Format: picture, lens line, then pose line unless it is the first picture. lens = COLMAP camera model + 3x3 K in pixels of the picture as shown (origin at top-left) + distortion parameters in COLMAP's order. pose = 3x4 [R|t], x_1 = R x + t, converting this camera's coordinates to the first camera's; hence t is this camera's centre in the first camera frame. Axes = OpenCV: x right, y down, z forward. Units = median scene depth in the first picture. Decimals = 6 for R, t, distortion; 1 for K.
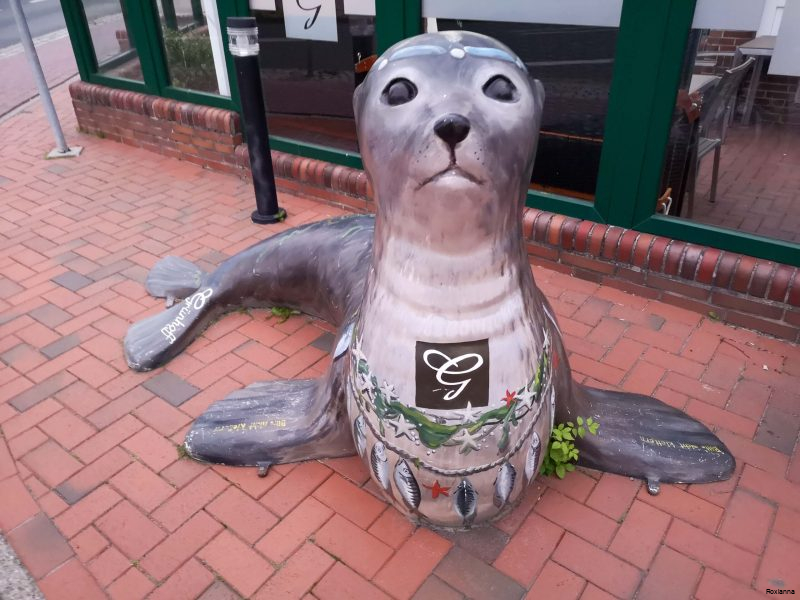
lens RADIAL K [[621.3, 0, 400.0], [0, 621.3, 300.0], [0, 0, 1]] dist [0.018041, 0.002961]
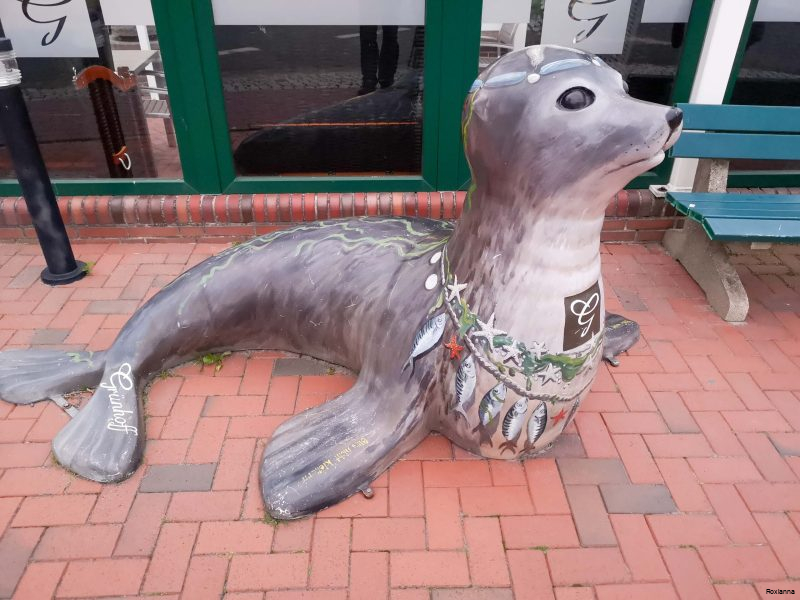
lens RADIAL K [[621.3, 0, 400.0], [0, 621.3, 300.0], [0, 0, 1]] dist [0.018041, 0.002961]
pose [[0.769535, -0.308597, 0.559093, -0.636670], [0.297583, 0.947911, 0.113616, -0.116075], [-0.565032, 0.078945, 0.821284, 0.121732]]
